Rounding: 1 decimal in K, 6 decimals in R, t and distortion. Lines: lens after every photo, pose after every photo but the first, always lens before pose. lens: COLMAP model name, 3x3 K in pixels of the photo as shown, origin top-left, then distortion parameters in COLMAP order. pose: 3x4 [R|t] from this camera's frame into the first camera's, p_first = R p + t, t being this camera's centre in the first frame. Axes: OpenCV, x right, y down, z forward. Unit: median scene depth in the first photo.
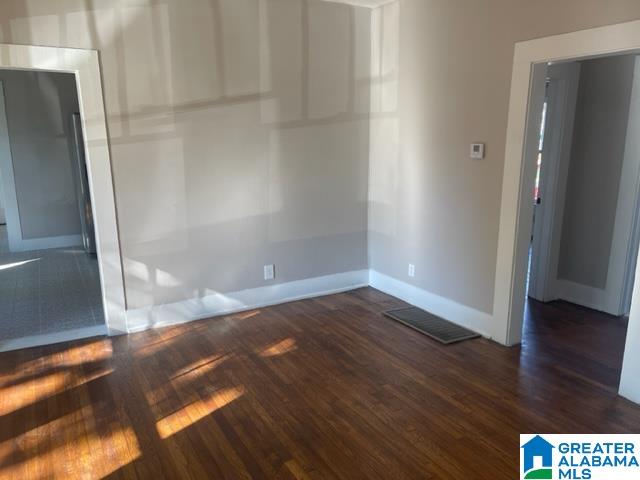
lens RADIAL K [[491.5, 0, 320.0], [0, 491.5, 240.0], [0, 0, 1]] dist [0.092819, -0.103964]
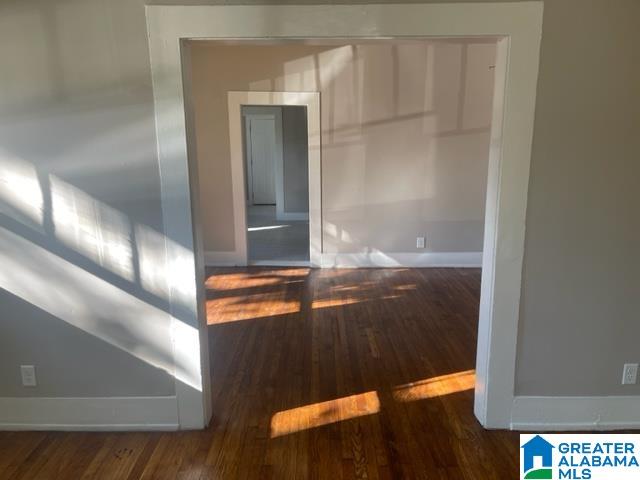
lens RADIAL K [[491.5, 0, 320.0], [0, 491.5, 240.0], [0, 0, 1]] dist [0.092819, -0.103964]
pose [[0.867983, 0.096086, -0.487209, 0.363446], [-0.103499, 0.994560, 0.011756, 0.080642], [0.485688, 0.040221, 0.873206, -0.368476]]
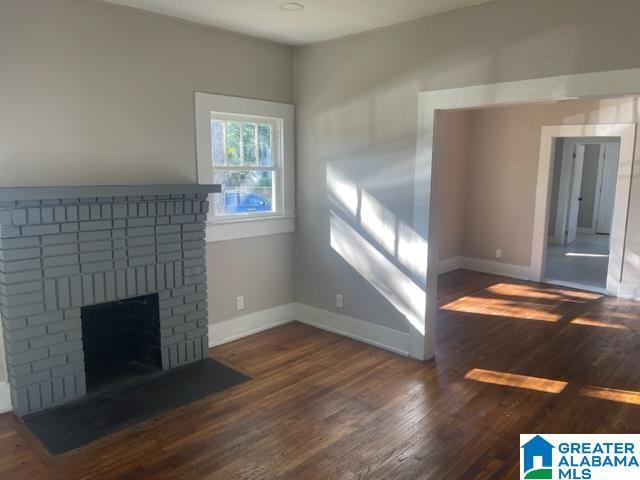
lens RADIAL K [[481.2, 0, 295.7], [0, 481.2, 238.6], [0, 0, 1]] dist [0.045398, -0.097408]
pose [[0.260981, 0.150965, -0.953467, 0.765978], [-0.212797, 0.972397, 0.095716, 0.078016], [0.941598, 0.177915, 0.285902, -0.416750]]
